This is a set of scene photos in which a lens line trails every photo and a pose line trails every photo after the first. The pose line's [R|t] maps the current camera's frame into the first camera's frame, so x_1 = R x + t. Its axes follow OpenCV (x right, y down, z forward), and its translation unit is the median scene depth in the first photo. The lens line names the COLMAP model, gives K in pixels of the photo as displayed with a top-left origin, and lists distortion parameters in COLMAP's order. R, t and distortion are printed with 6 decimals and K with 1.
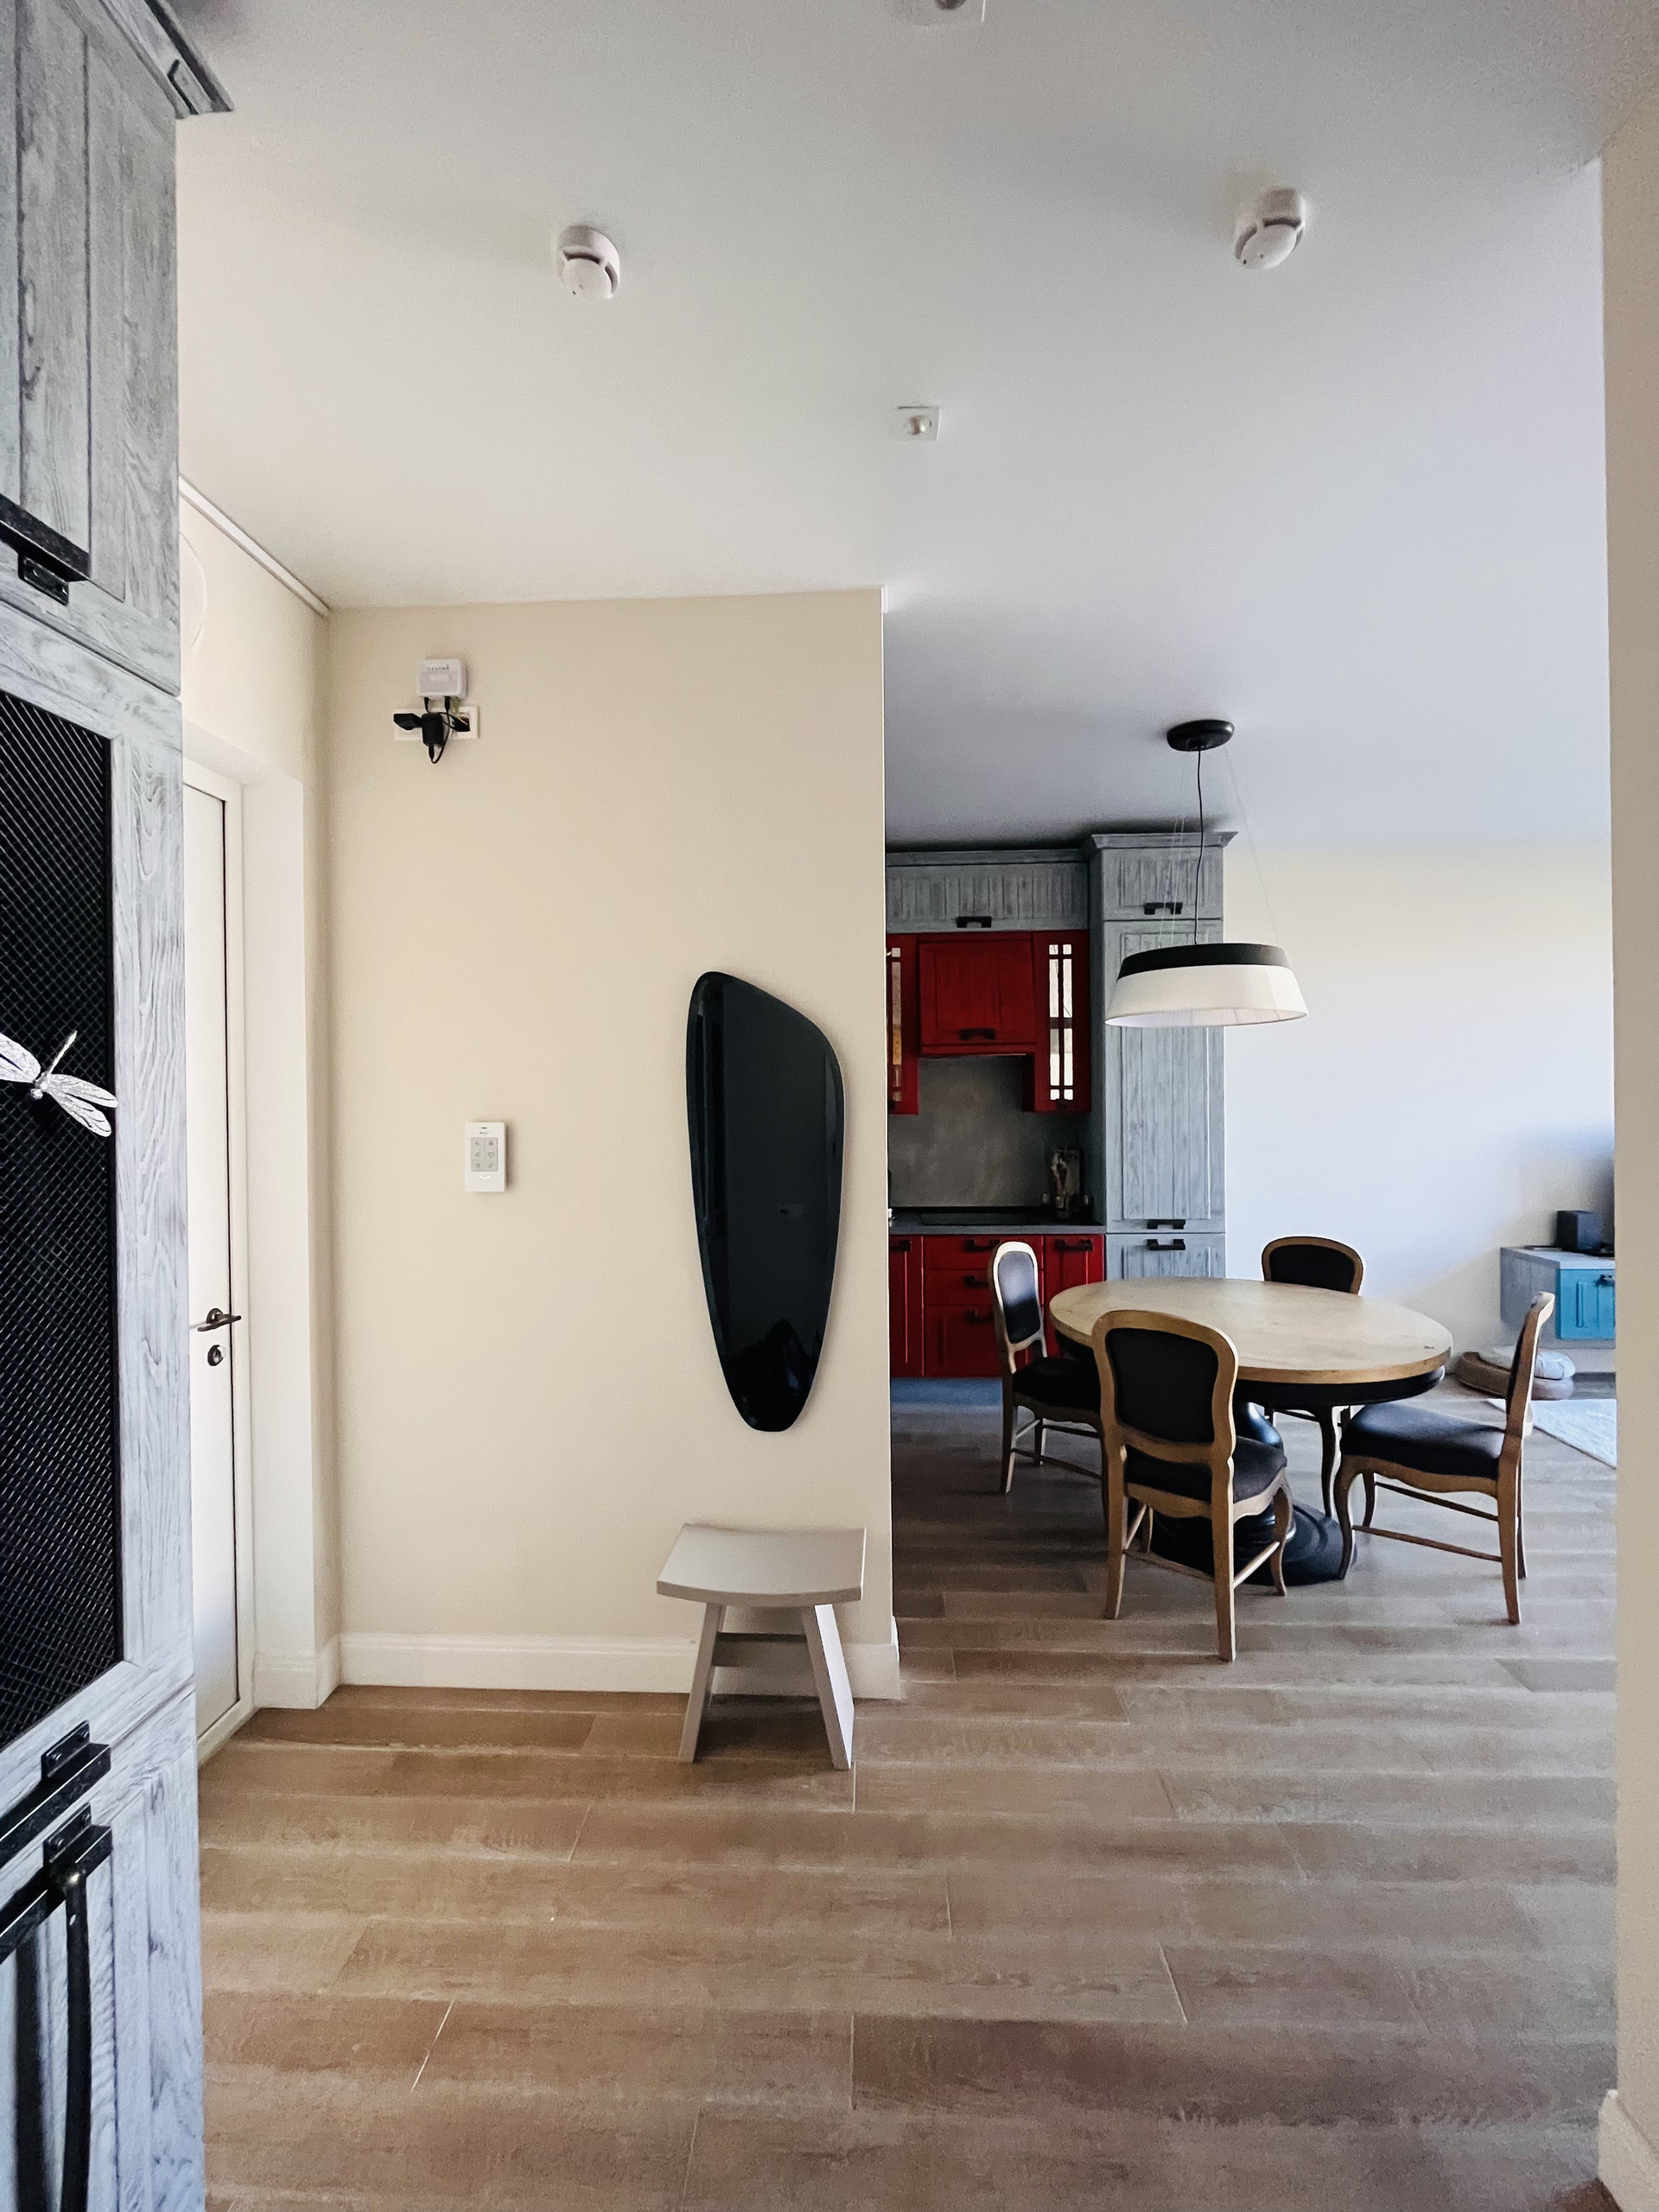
lens RADIAL K [[886.8, 0, 825.8], [0, 886.8, 1106.1], [0, 0, 1]] dist [-0.002402, -0.000224]
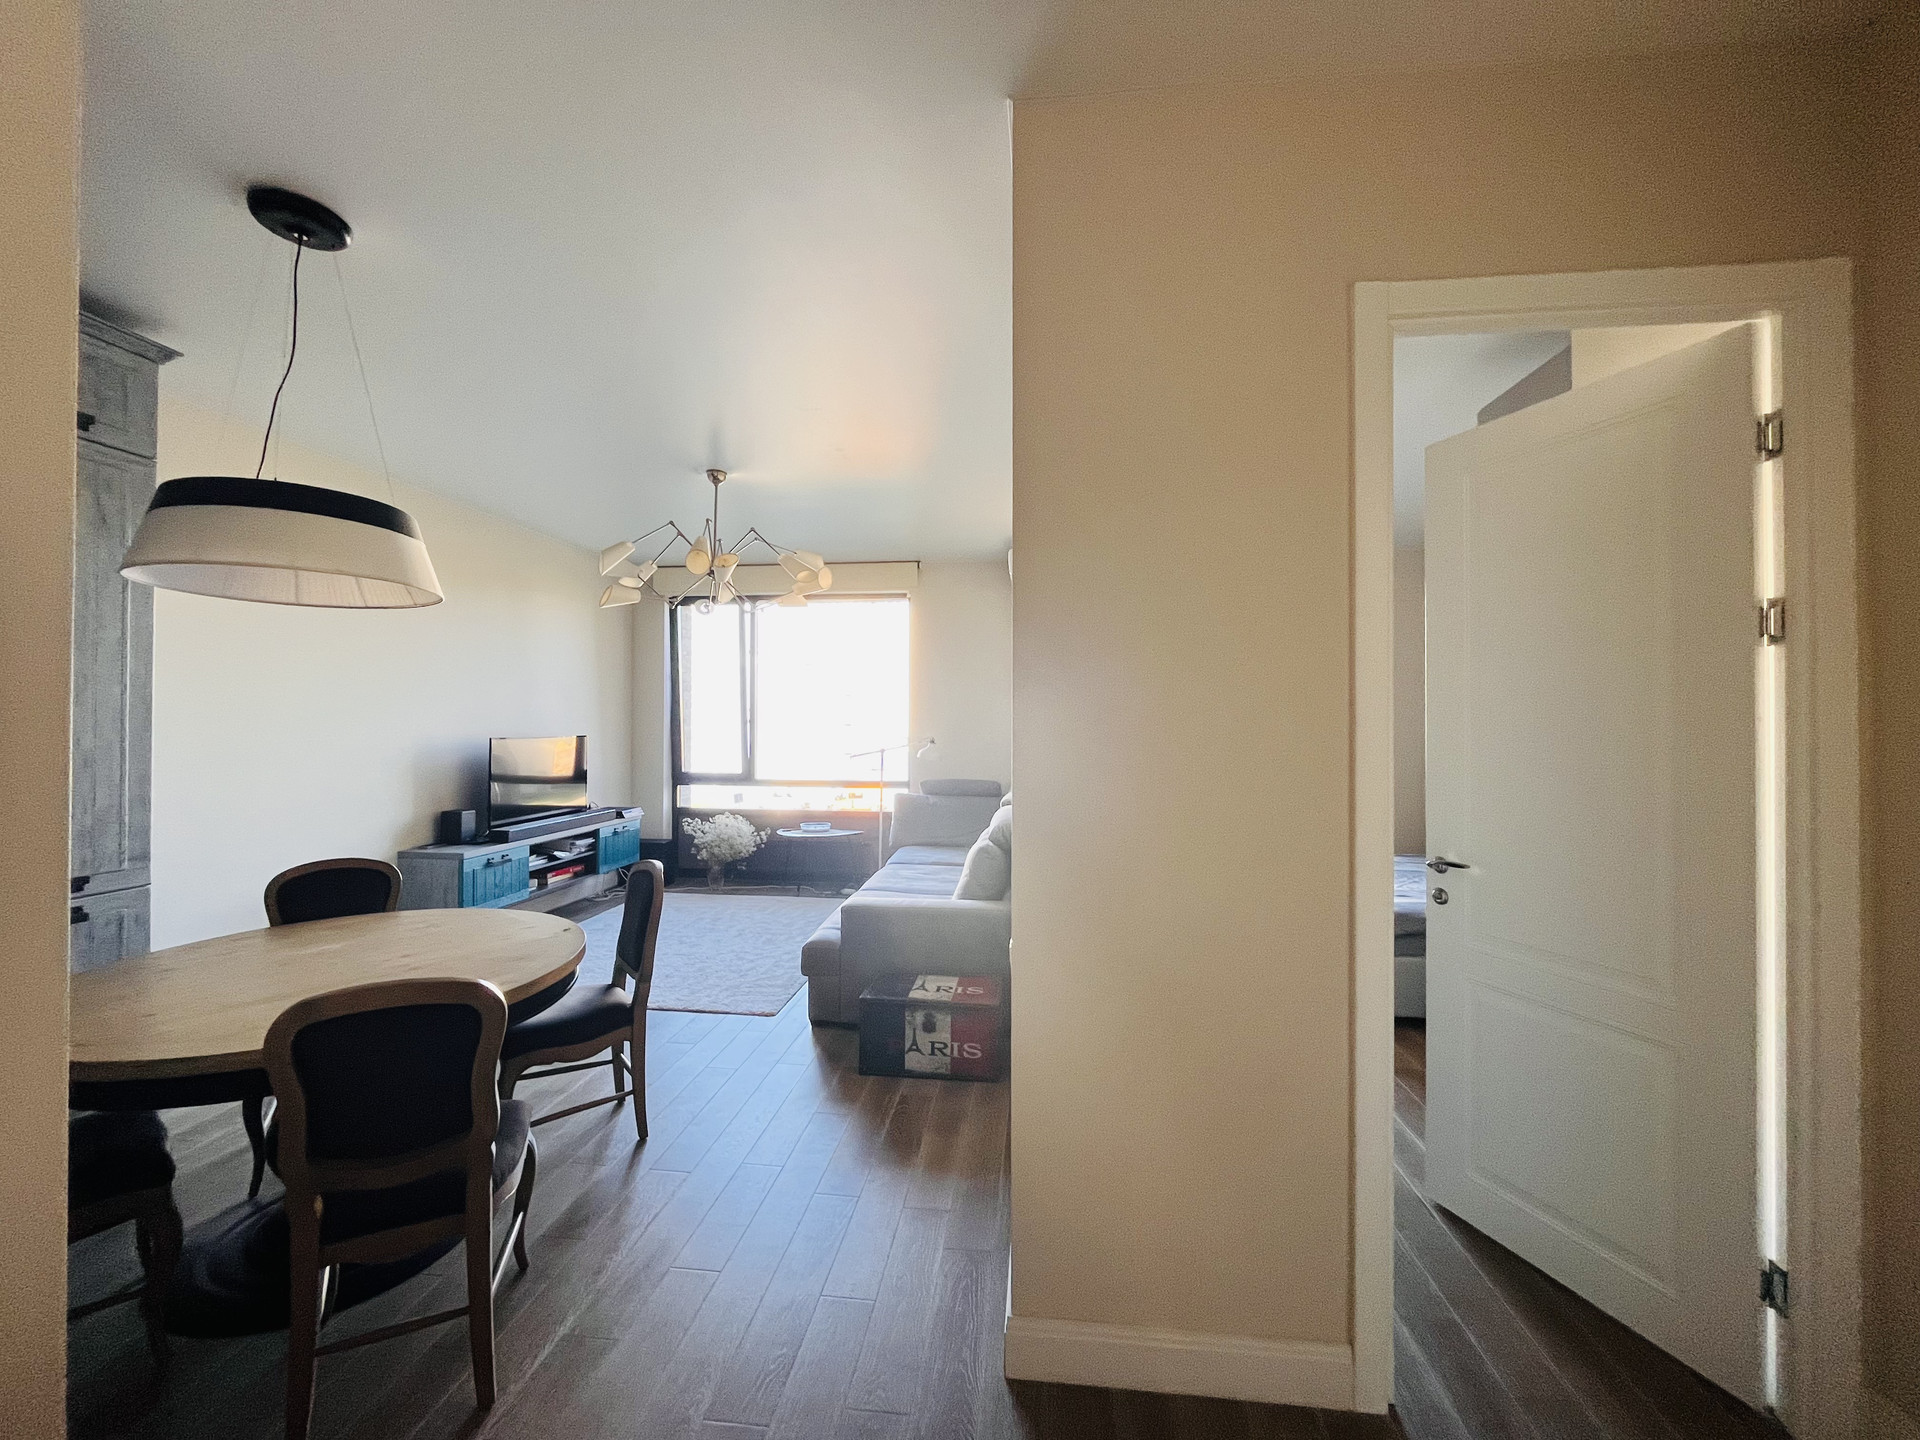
lens RADIAL K [[769.7, 0, 943.7], [0, 769.7, 709.6], [0, 0, 1]] dist [-0.002402, -0.000224]
pose [[0.062792, 0.030648, 0.997556, -0.145873], [0.006344, 0.999496, -0.031107, 0.022058], [-0.998006, 0.008282, 0.062566, 0.305703]]
